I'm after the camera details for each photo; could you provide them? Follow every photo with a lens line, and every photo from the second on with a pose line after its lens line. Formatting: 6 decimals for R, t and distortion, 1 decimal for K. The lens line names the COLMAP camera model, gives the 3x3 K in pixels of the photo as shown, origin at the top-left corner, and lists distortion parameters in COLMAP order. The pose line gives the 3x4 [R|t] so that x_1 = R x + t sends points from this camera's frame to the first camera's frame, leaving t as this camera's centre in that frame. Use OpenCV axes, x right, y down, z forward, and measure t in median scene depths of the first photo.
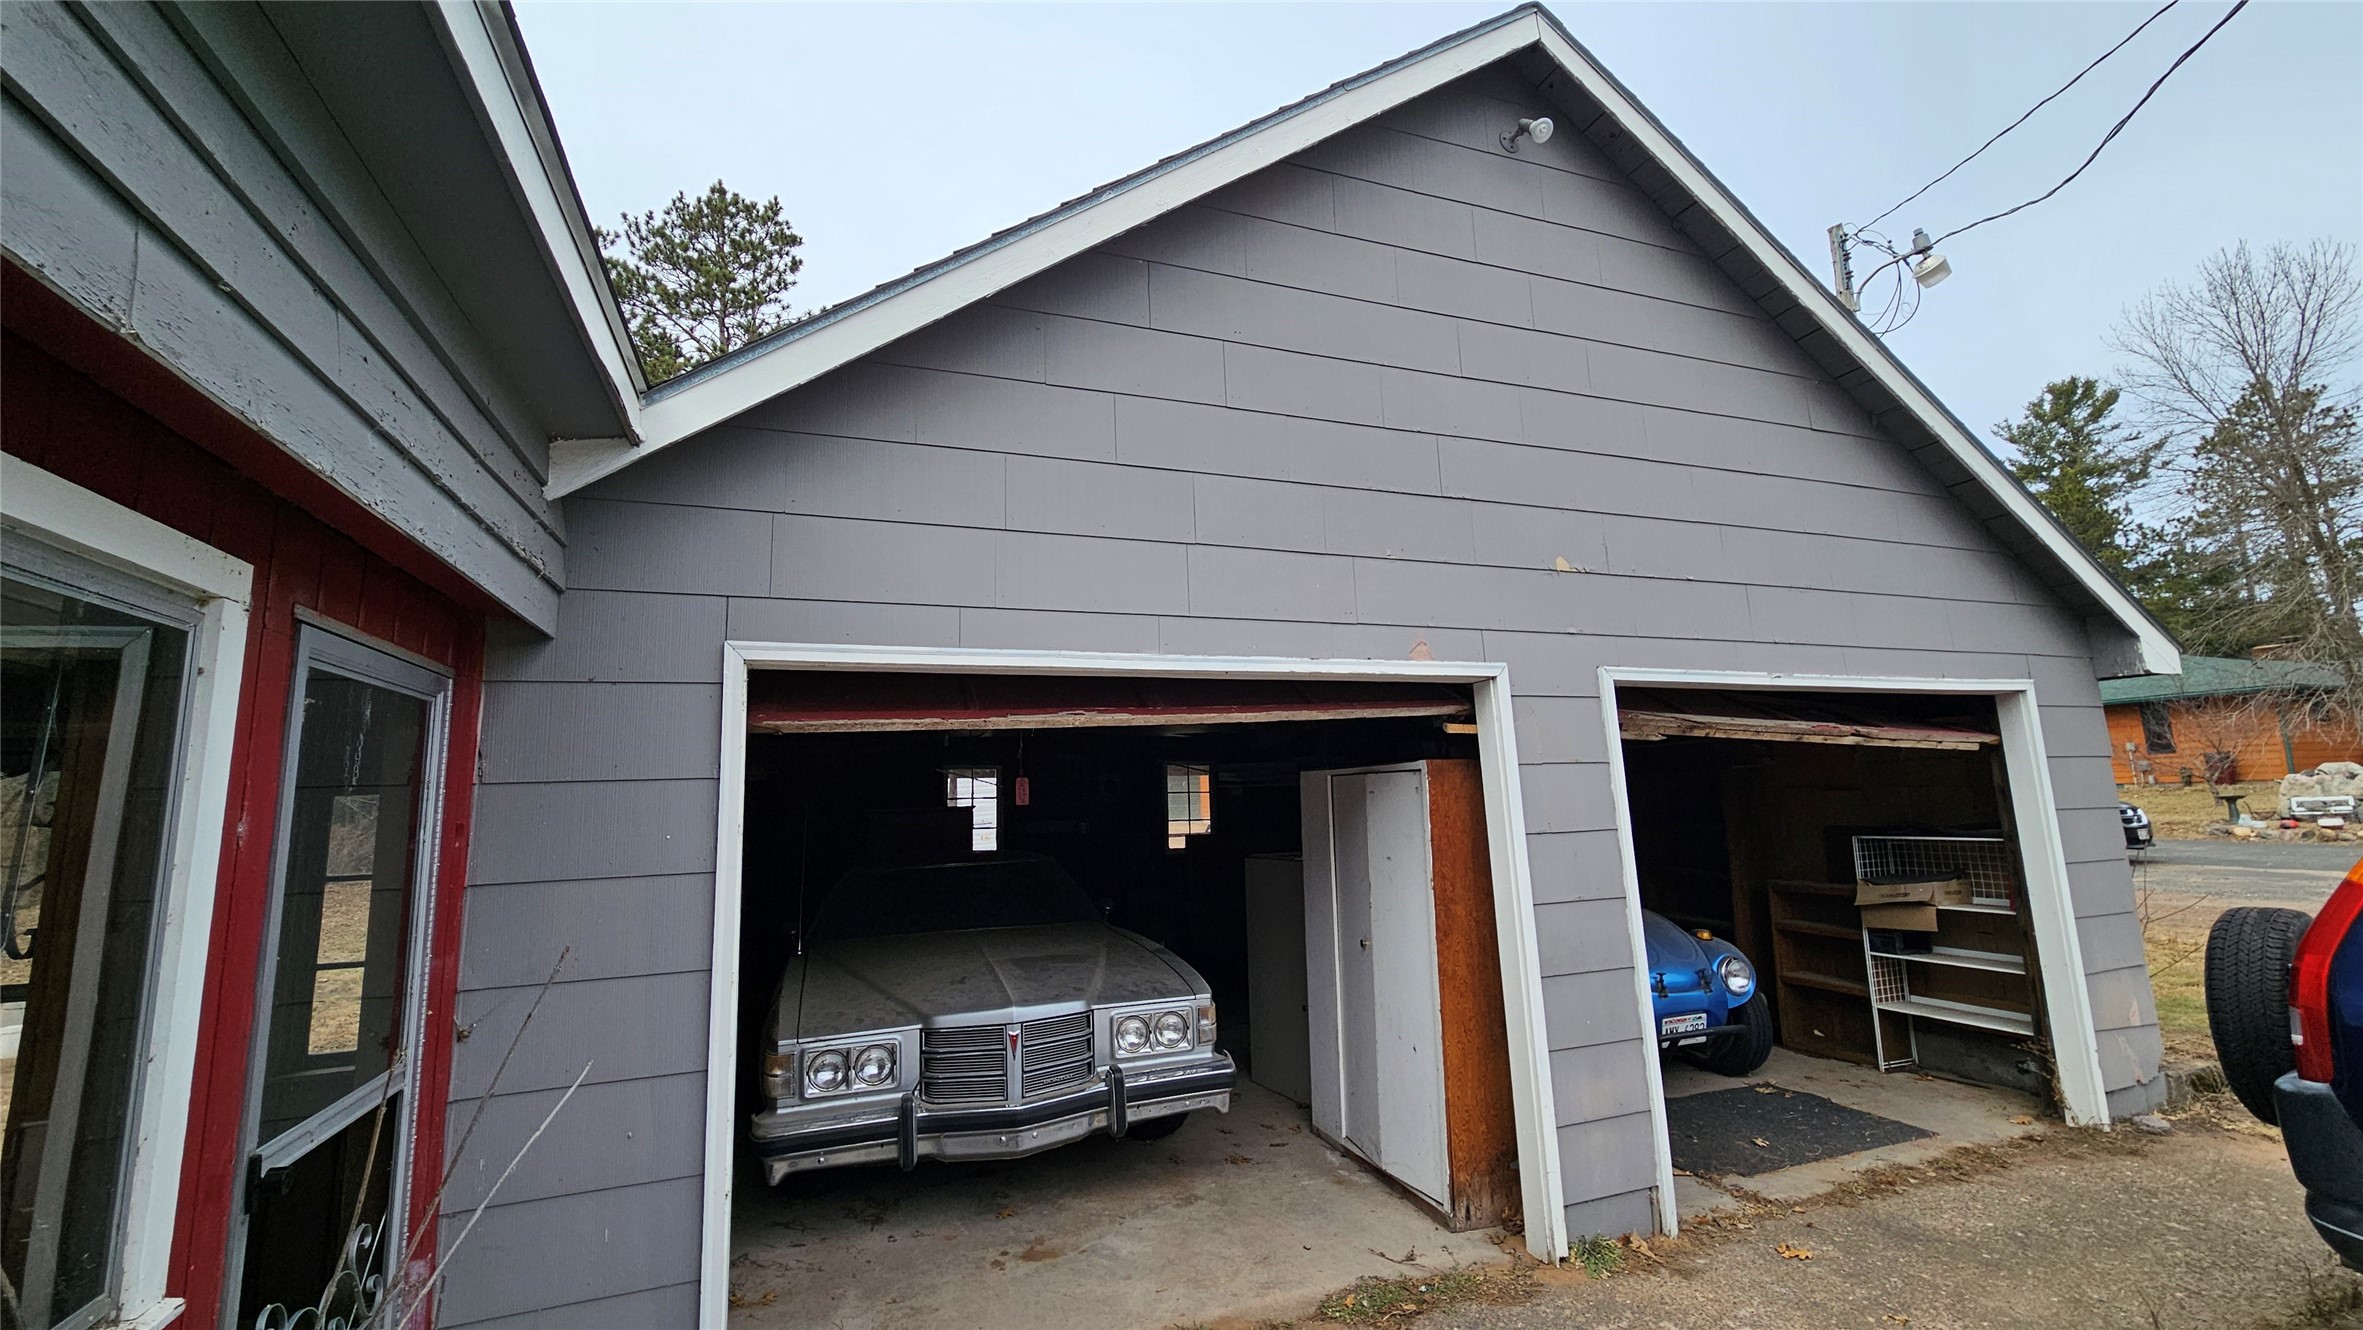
lens RADIAL K [[962.8, 0, 1181.5], [0, 962.8, 665.0], [0, 0, 1]] dist [0.000444, 0.000462]
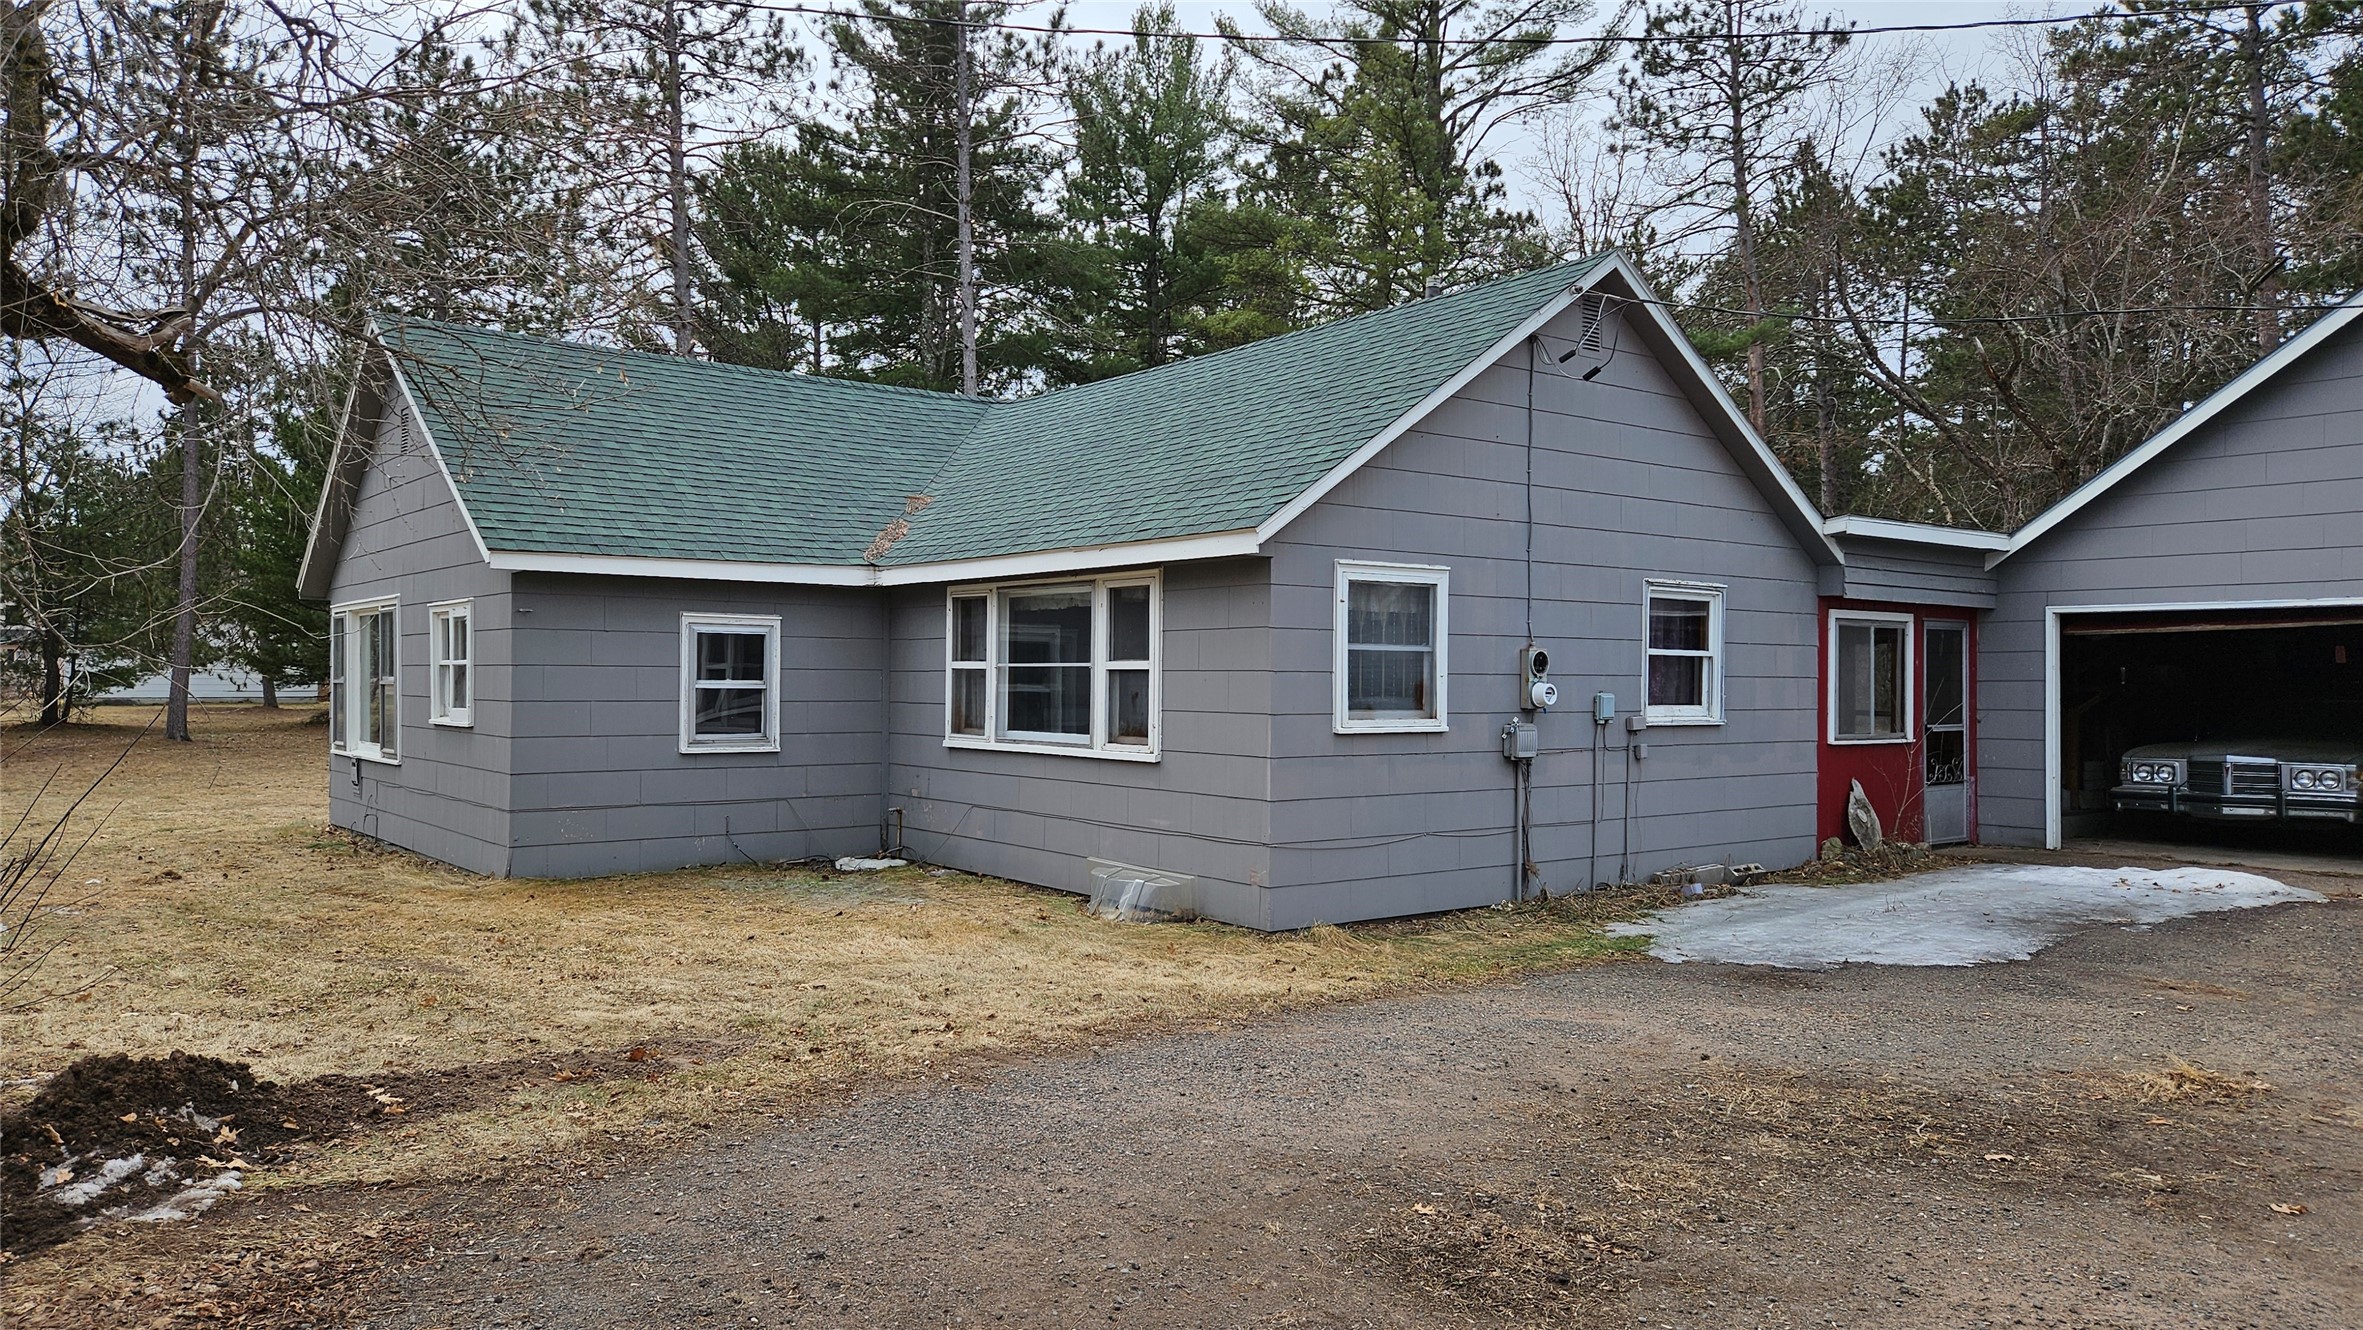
lens RADIAL K [[1570.0, 0, 1163.3], [0, 1570.0, 667.7], [0, 0, 1]] dist [0.077514, -0.065715]
pose [[0.310469, 0.027976, -0.950172, 2.474018], [0.130051, 0.988918, 0.071611, -0.398598], [0.941645, -0.145804, 0.303390, -2.277800]]
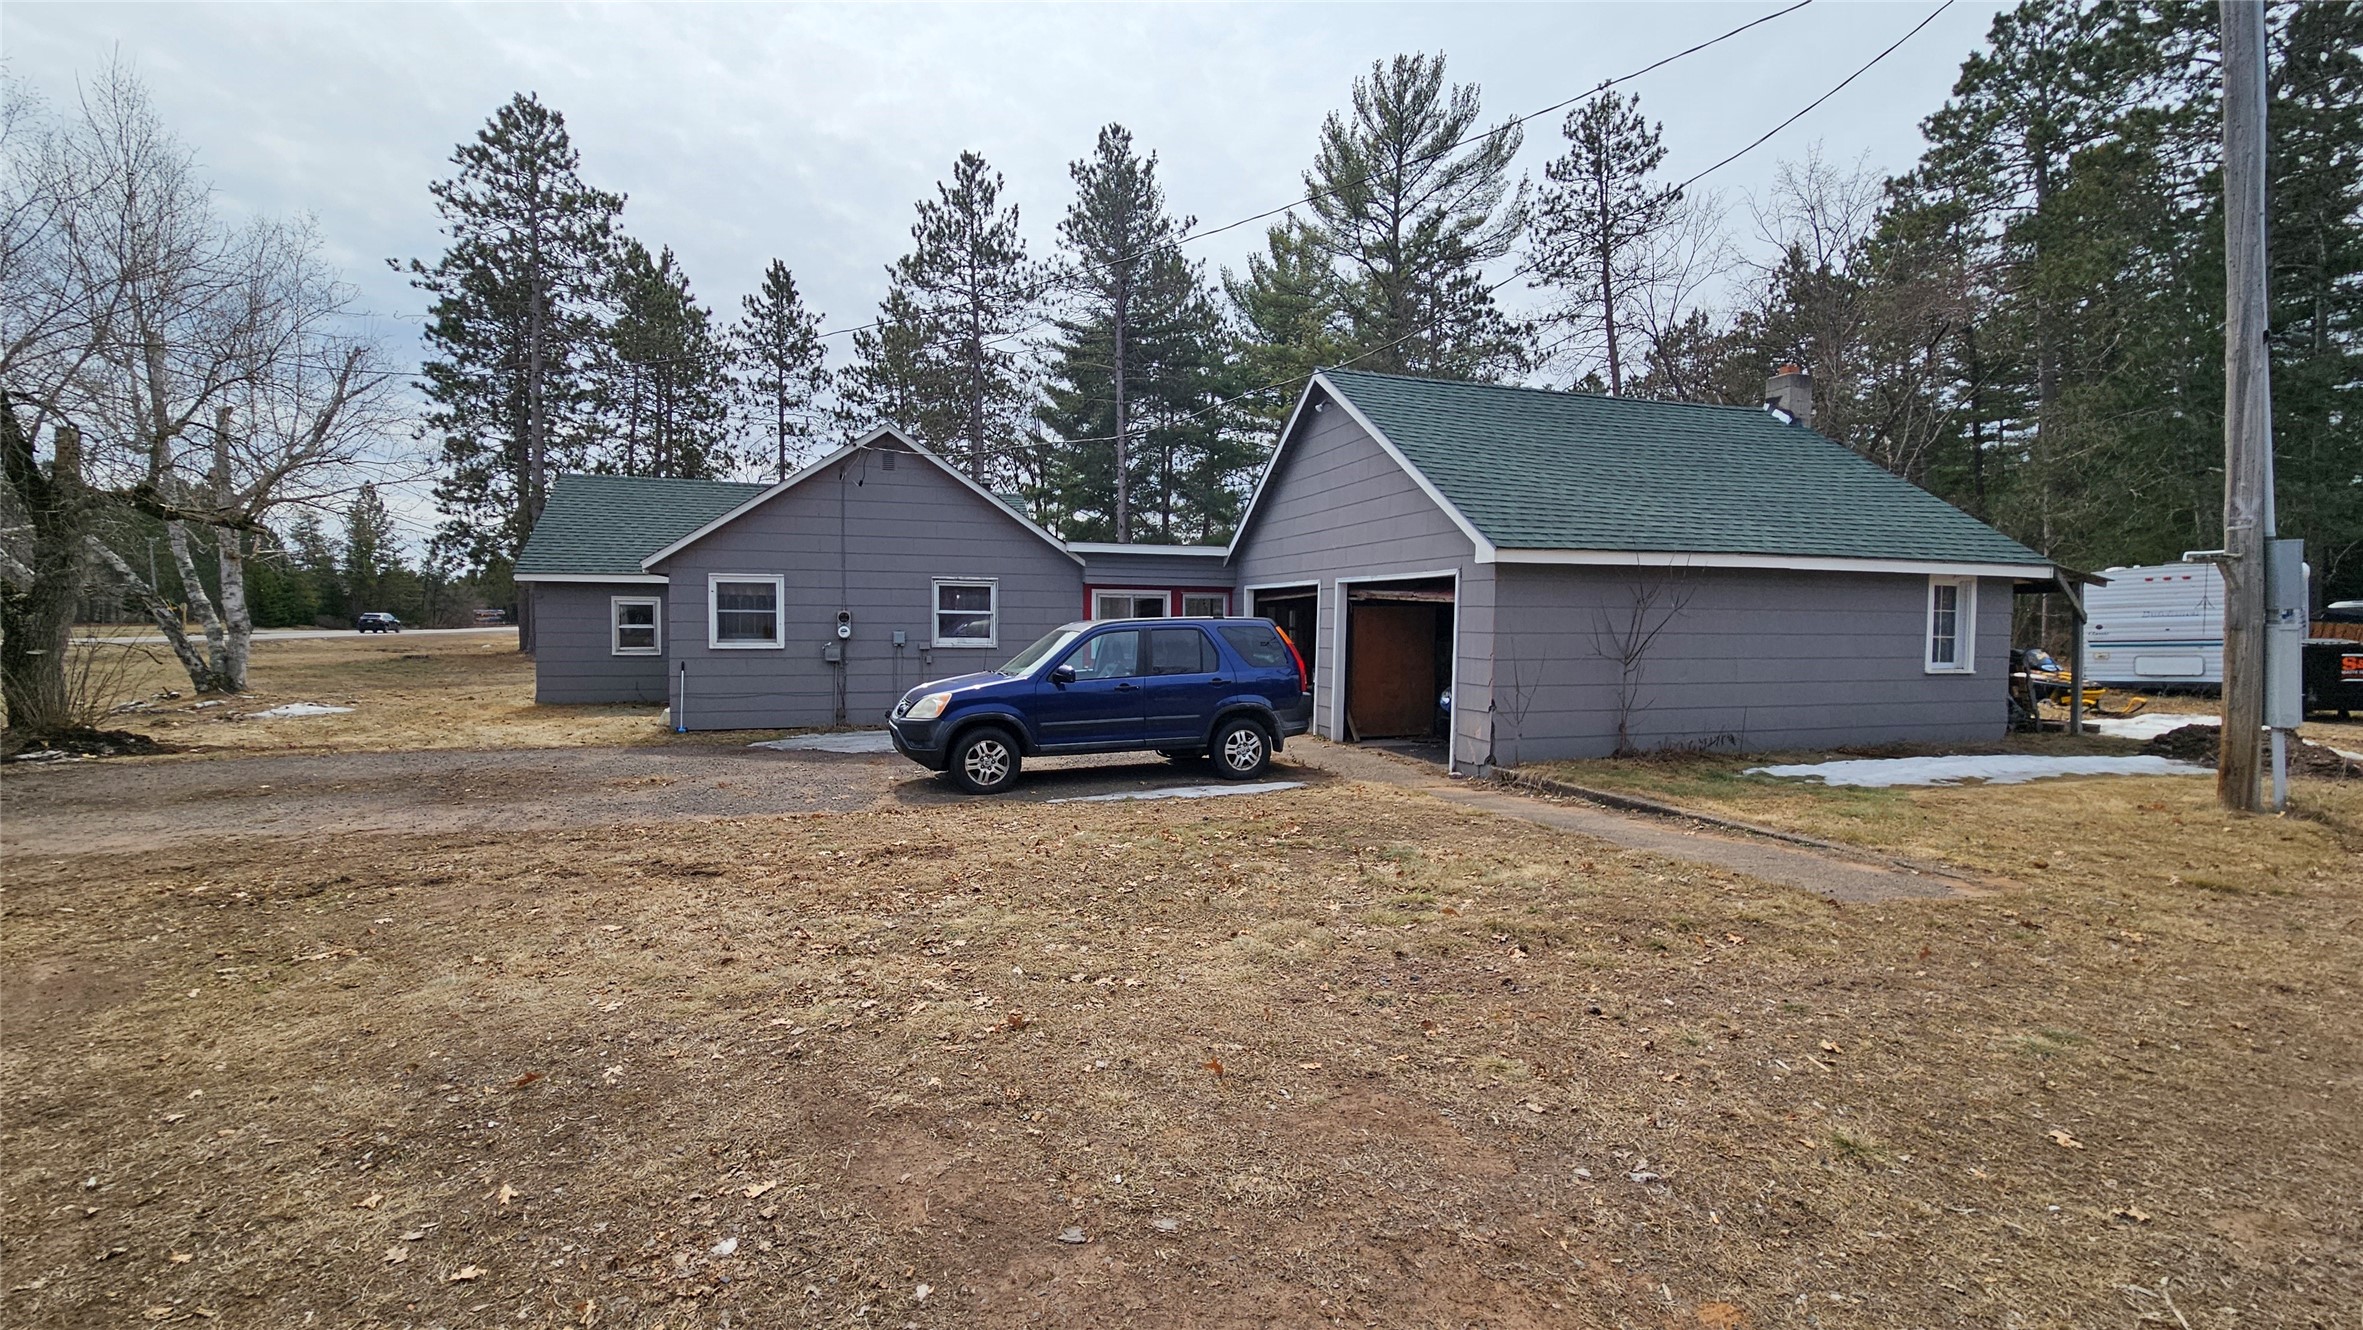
lens RADIAL K [[962.8, 0, 1181.5], [0, 962.8, 665.0], [0, 0, 1]] dist [0.000444, 0.000462]
pose [[-0.021573, 0.078526, -0.996679, 3.701546], [0.148002, 0.986177, 0.074495, -0.029030], [0.988752, -0.145904, -0.032897, 0.546396]]
